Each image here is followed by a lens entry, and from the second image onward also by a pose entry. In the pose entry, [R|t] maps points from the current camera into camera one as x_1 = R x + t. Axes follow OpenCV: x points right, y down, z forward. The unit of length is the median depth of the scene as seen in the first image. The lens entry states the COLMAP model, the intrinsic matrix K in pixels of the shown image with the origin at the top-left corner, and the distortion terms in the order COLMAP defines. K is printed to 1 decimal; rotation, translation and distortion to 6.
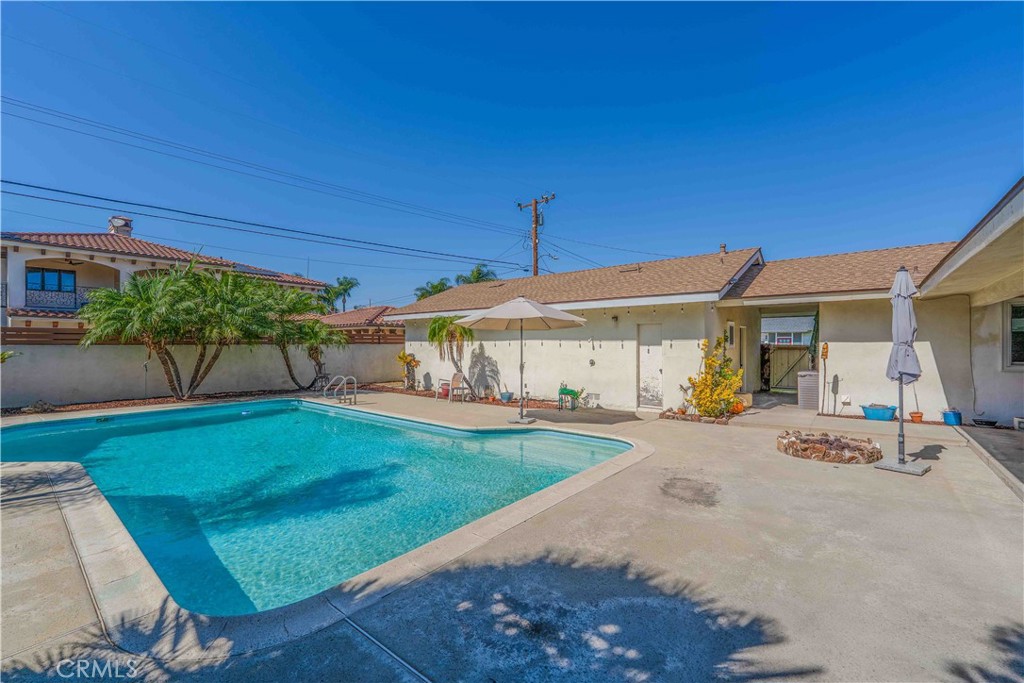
lens RADIAL K [[416.9, 0, 515.3], [0, 416.9, 345.5], [0, 0, 1]] dist [-0.002354, -0.000122]
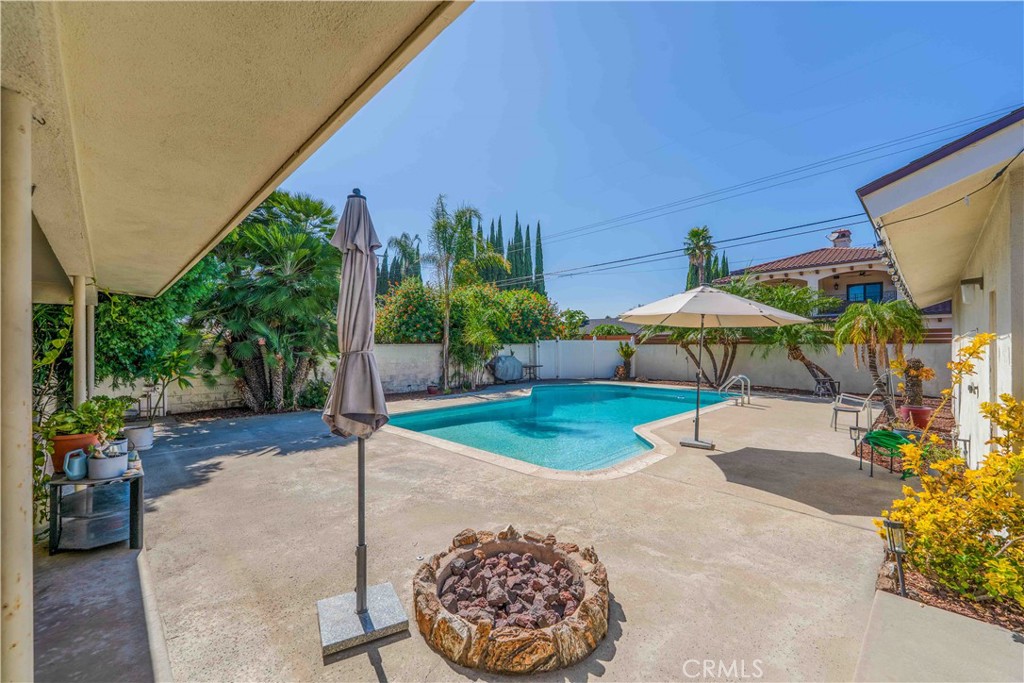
lens RADIAL K [[416.9, 0, 514.3], [0, 416.9, 344.7], [0, 0, 1]] dist [-0.002354, -0.000122]
pose [[-0.100019, -0.002720, -0.994982, 0.590131], [0.009340, 0.999950, -0.003673, -0.002028], [0.994942, -0.009660, -0.099989, 0.524591]]
